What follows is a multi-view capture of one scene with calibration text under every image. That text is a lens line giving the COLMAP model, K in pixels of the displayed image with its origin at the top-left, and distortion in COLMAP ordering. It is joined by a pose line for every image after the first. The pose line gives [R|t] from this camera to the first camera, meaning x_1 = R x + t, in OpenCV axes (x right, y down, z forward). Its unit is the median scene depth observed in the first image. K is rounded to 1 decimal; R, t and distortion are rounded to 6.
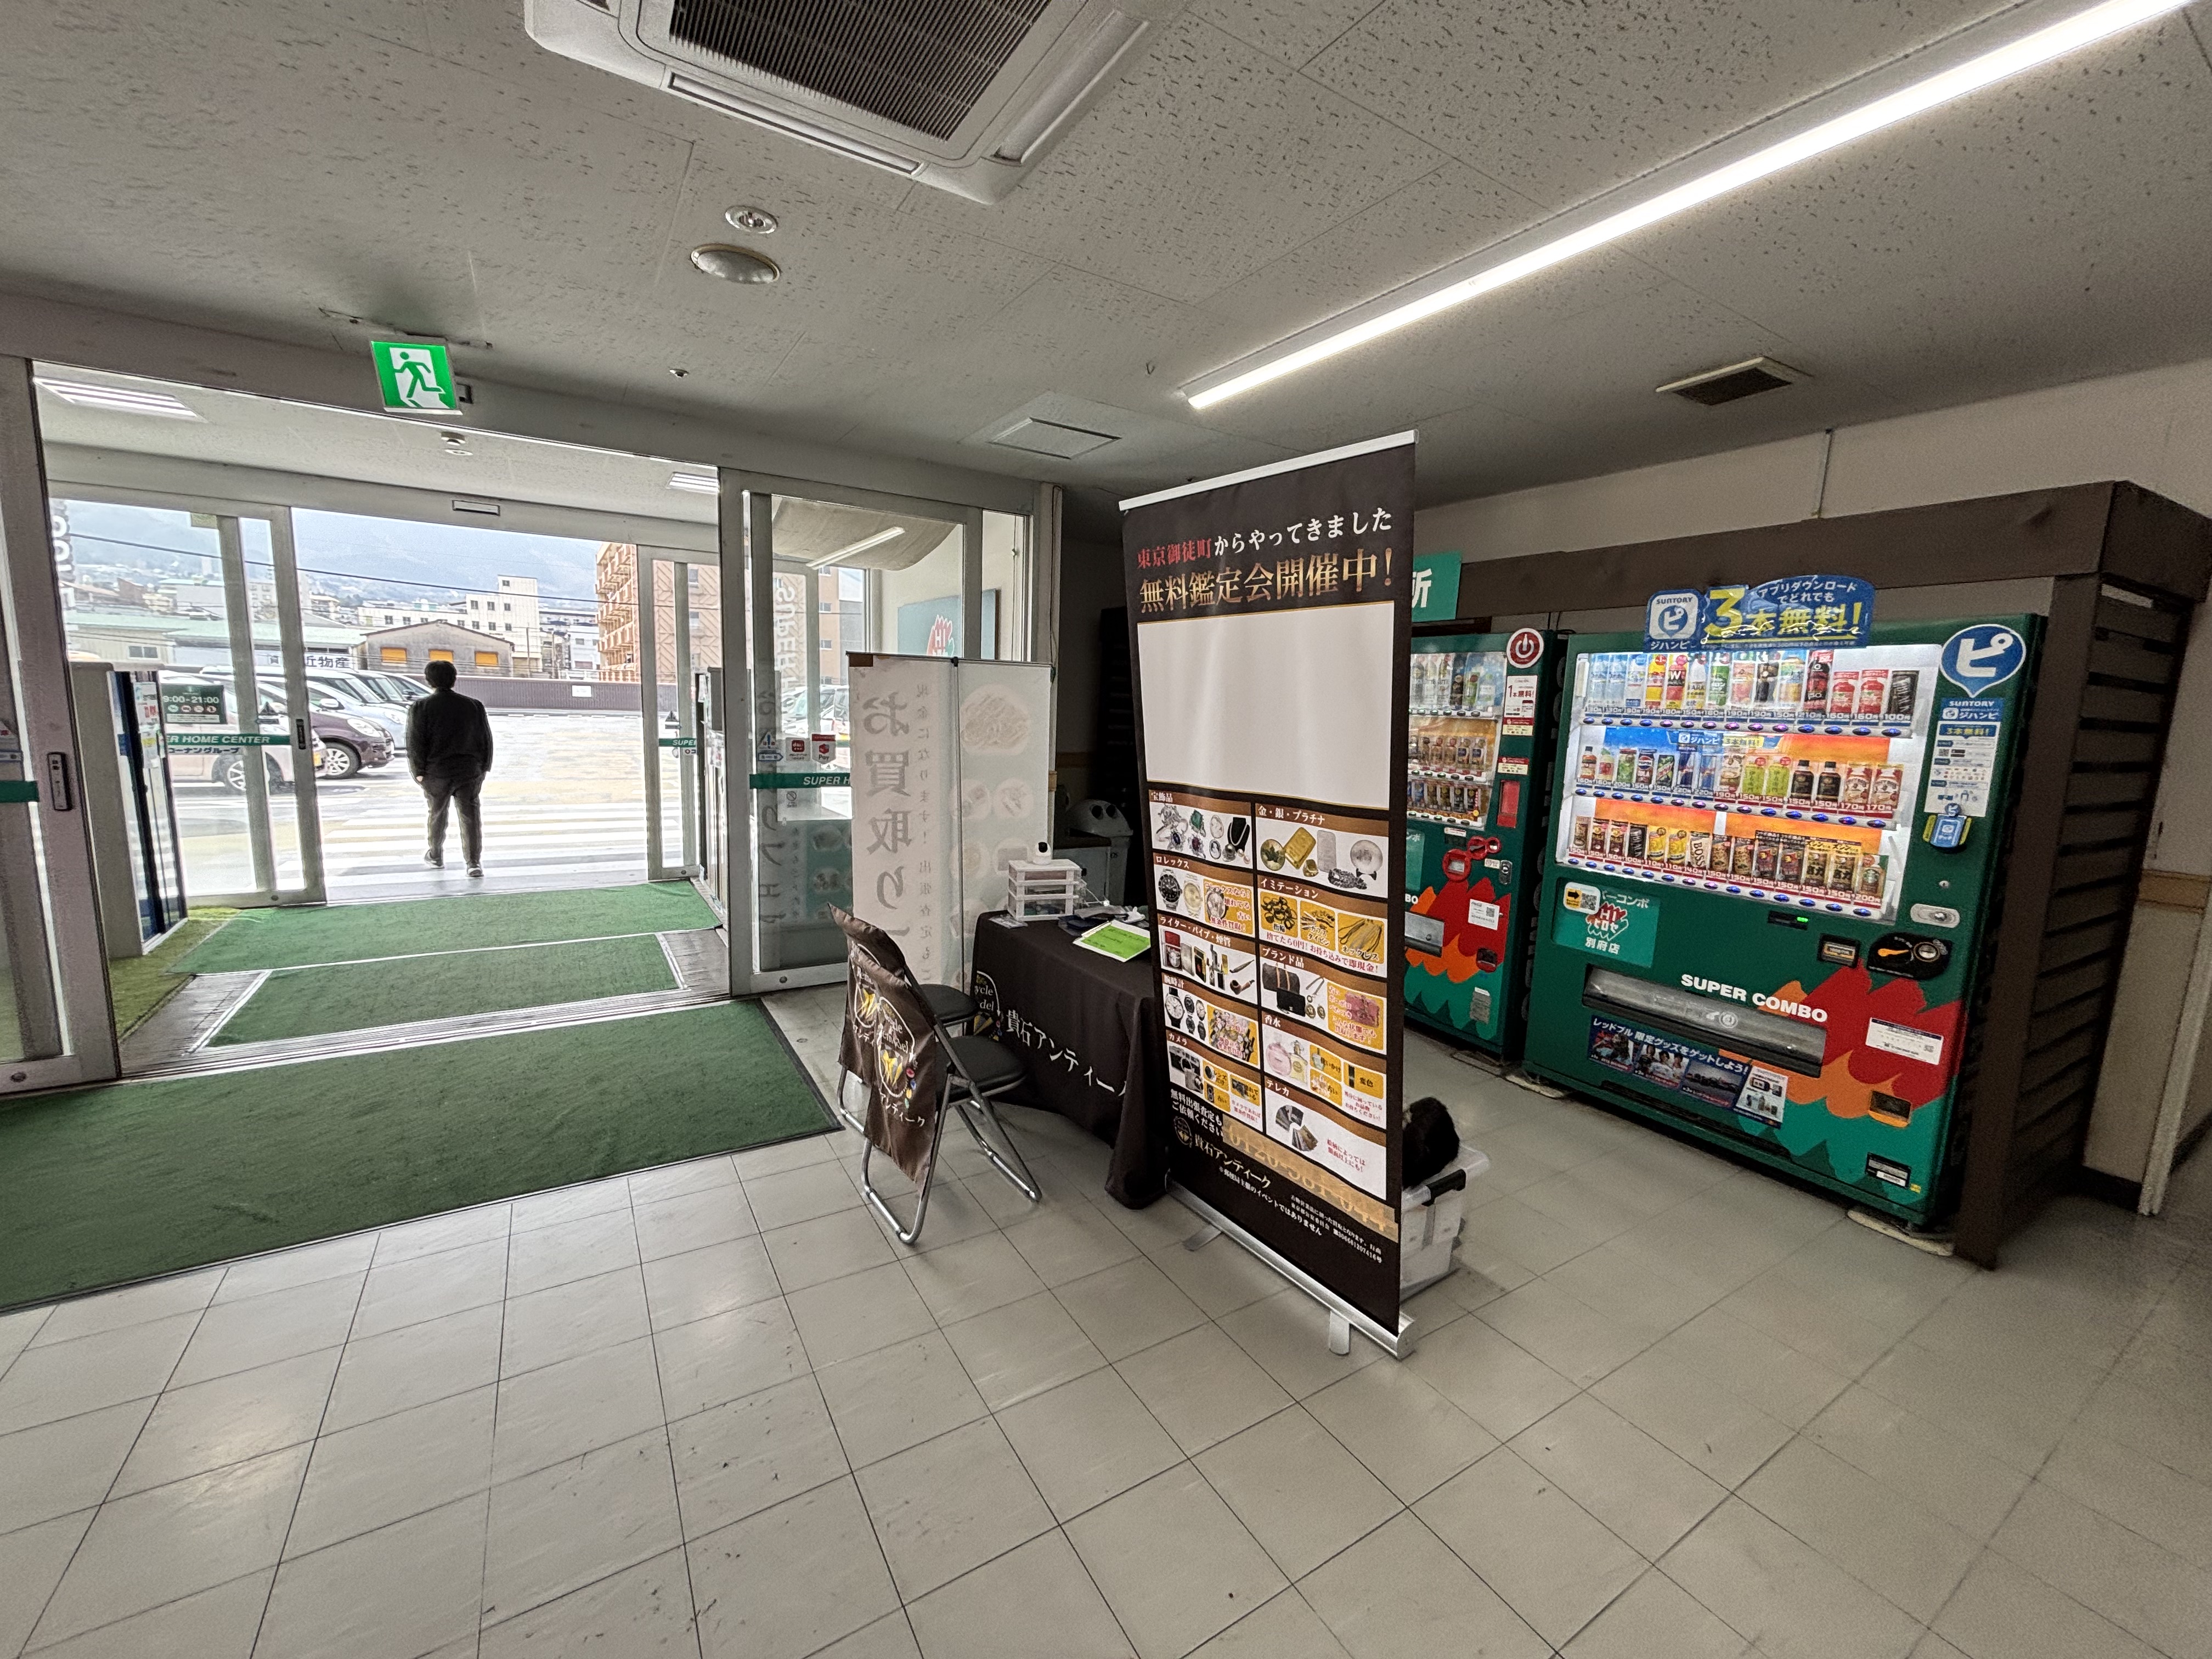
lens RADIAL K [[879.9, 0, 1099.1], [0, 879.9, 829.3], [0, 0, 1]] dist [0.006053, -0.003025]
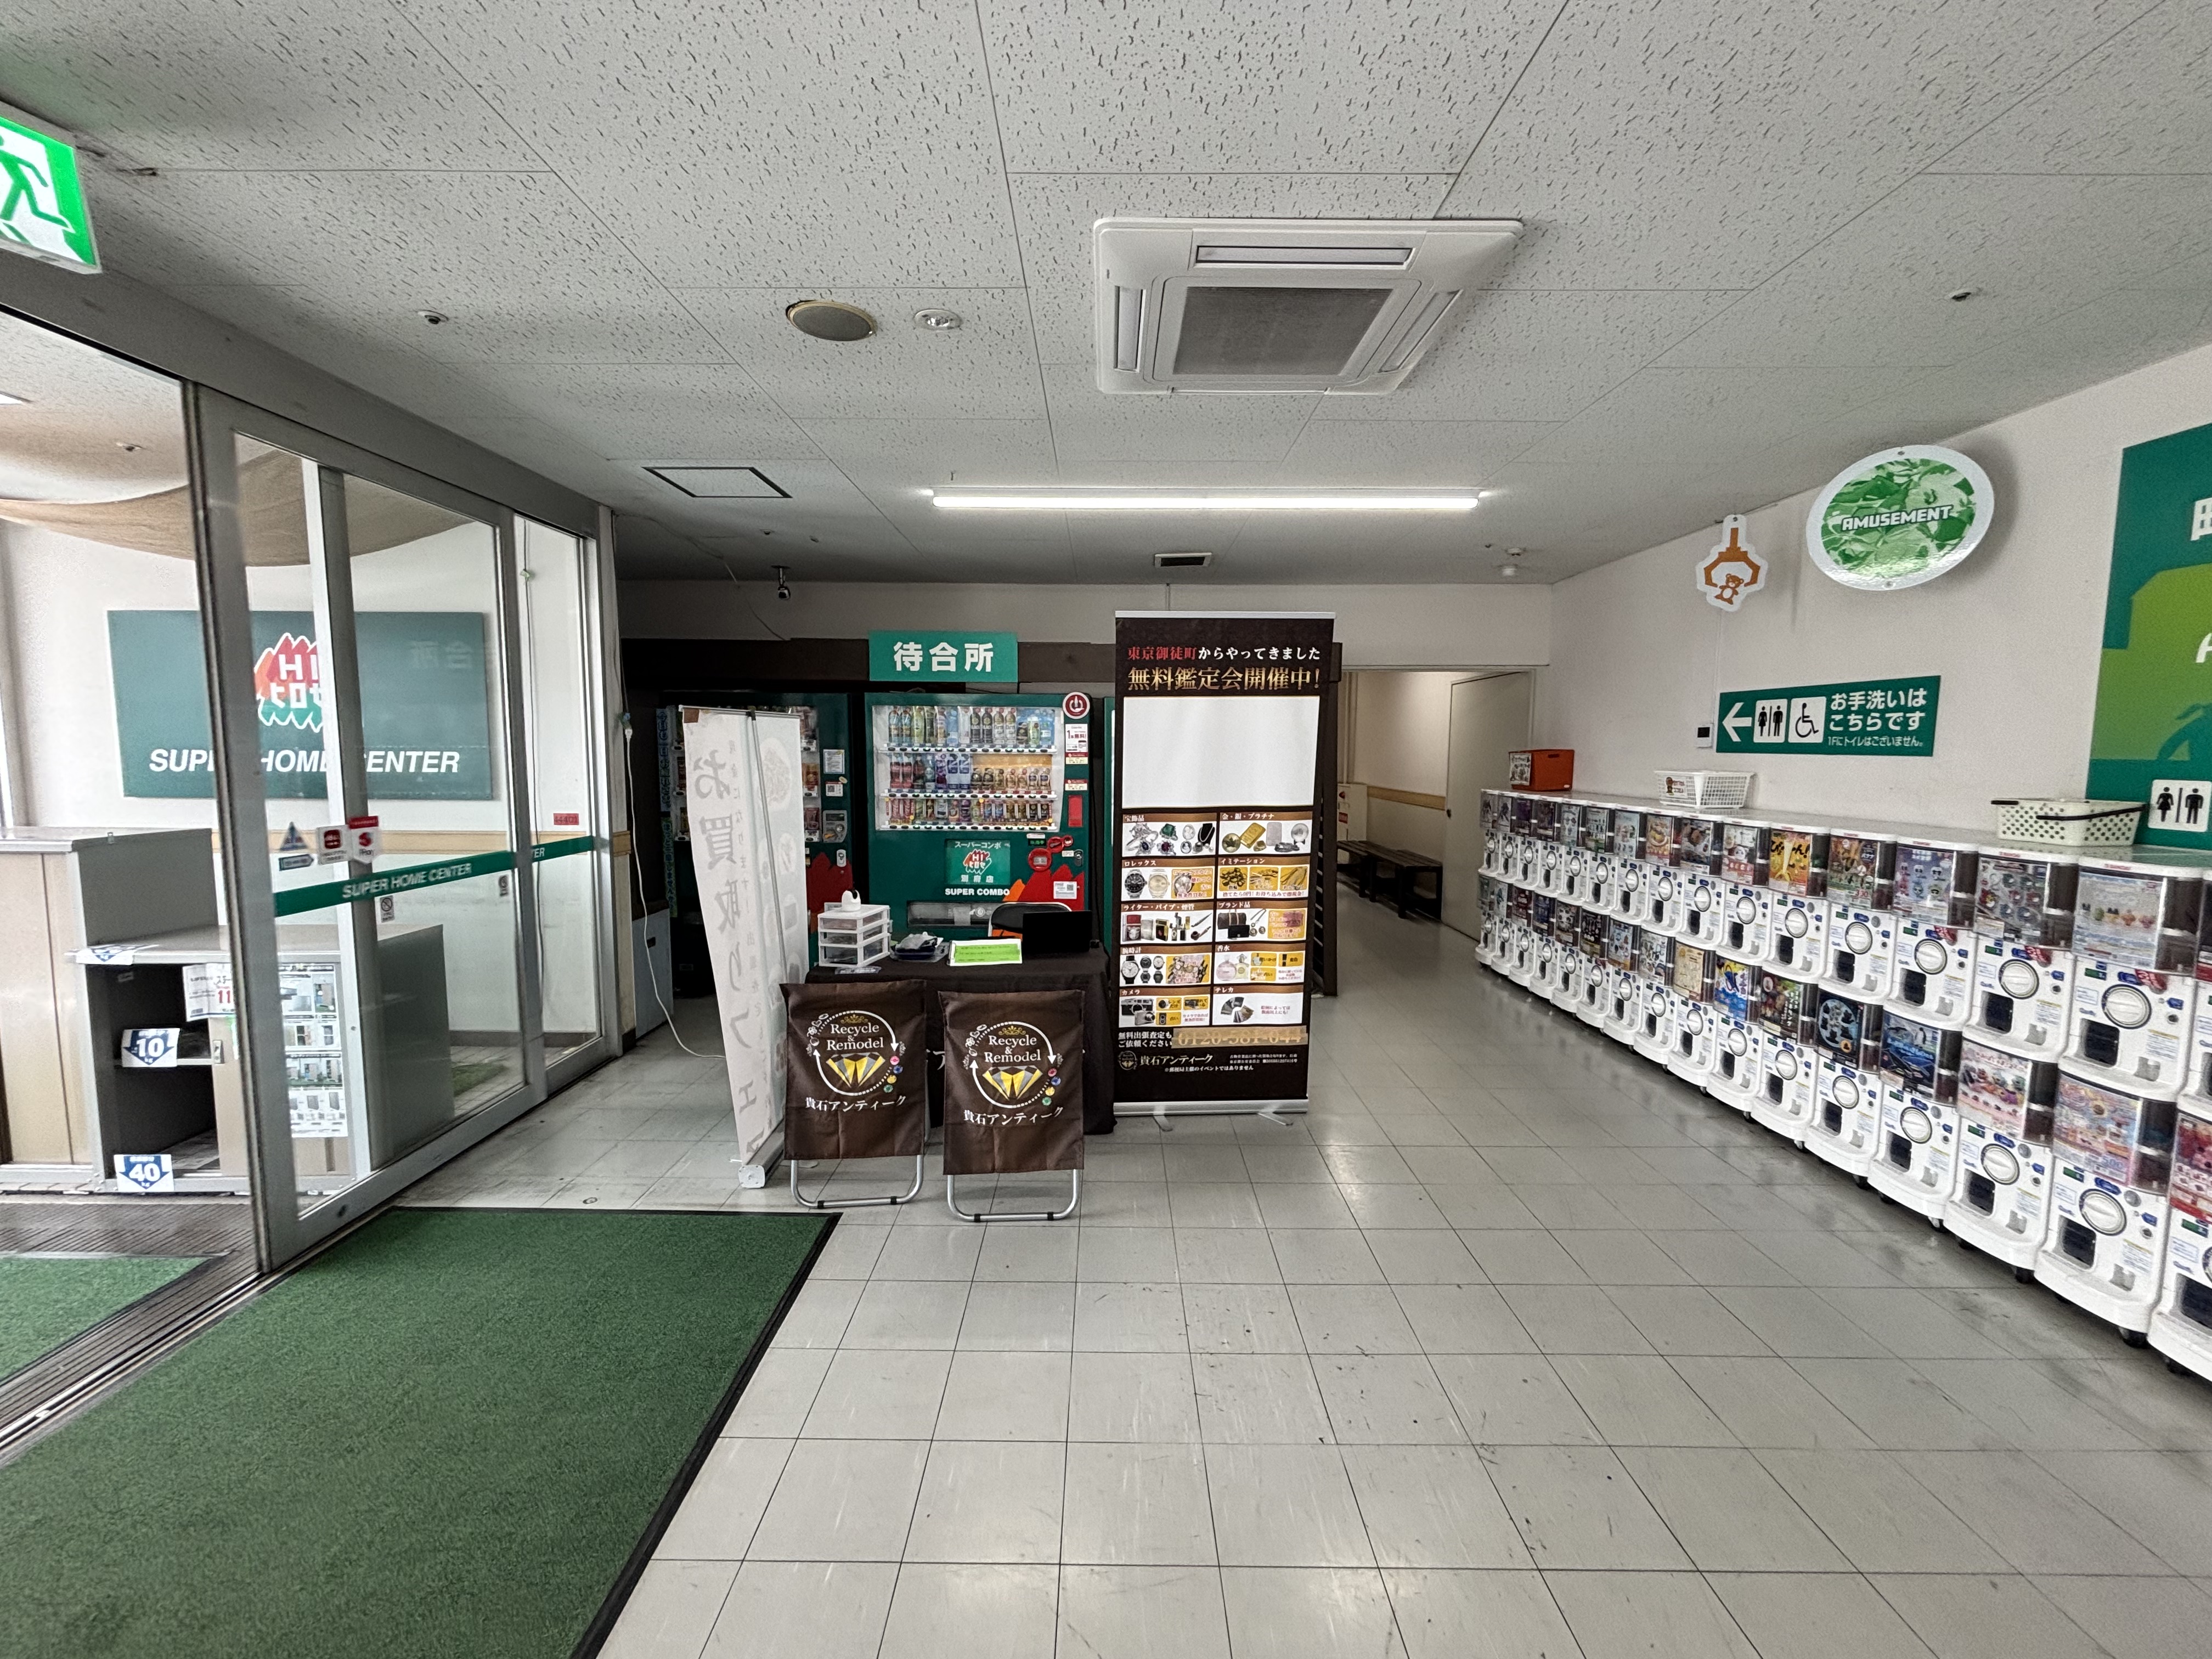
lens RADIAL K [[886.4, 0, 1093.6], [0, 886.4, 829.3], [0, 0, 1]] dist [0.008582, -0.005695]
pose [[0.526983, -0.111489, 0.842532, -1.207981], [0.138590, 0.989361, 0.044234, -0.095228], [-0.838500, 0.093456, 0.536828, 0.303398]]
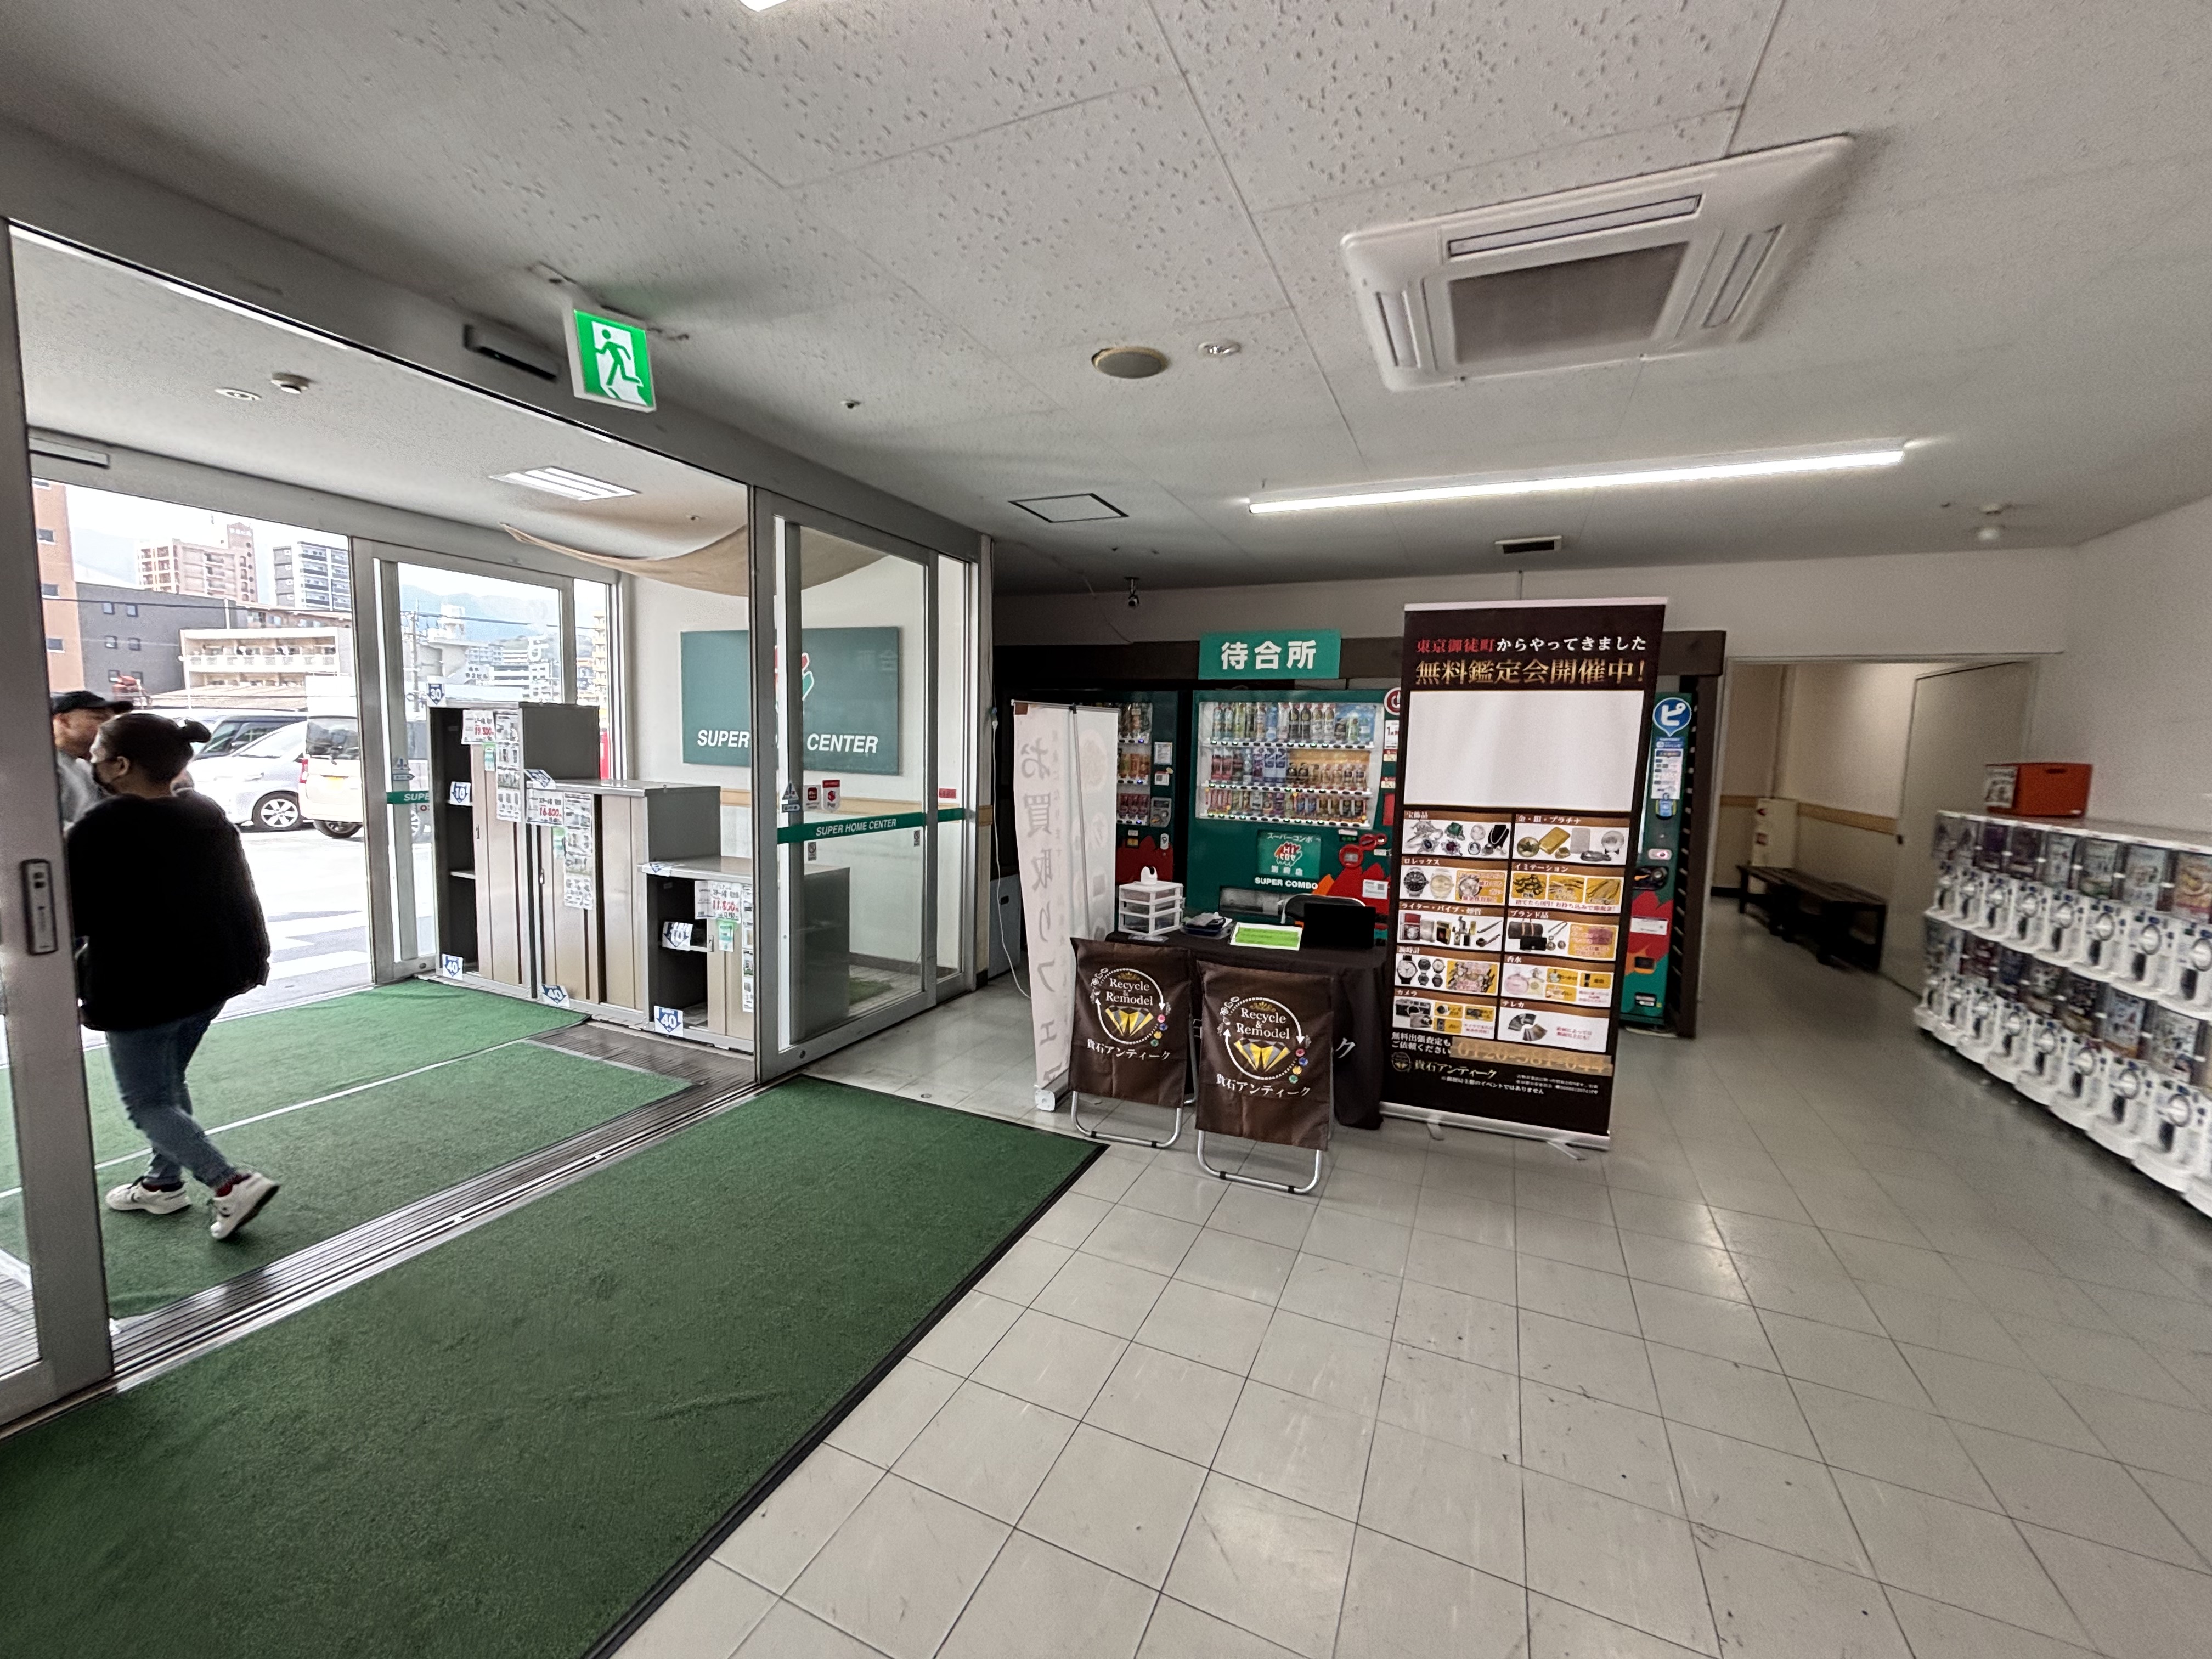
lens RADIAL K [[881.6, 0, 1087.3], [0, 881.6, 825.3], [0, 0, 1]] dist [-0.009619, -0.000410]
pose [[0.828257, -0.067307, 0.556291, -1.173187], [0.084163, 0.996441, -0.004747, -0.060458], [-0.553992, 0.050751, 0.830974, 0.143030]]
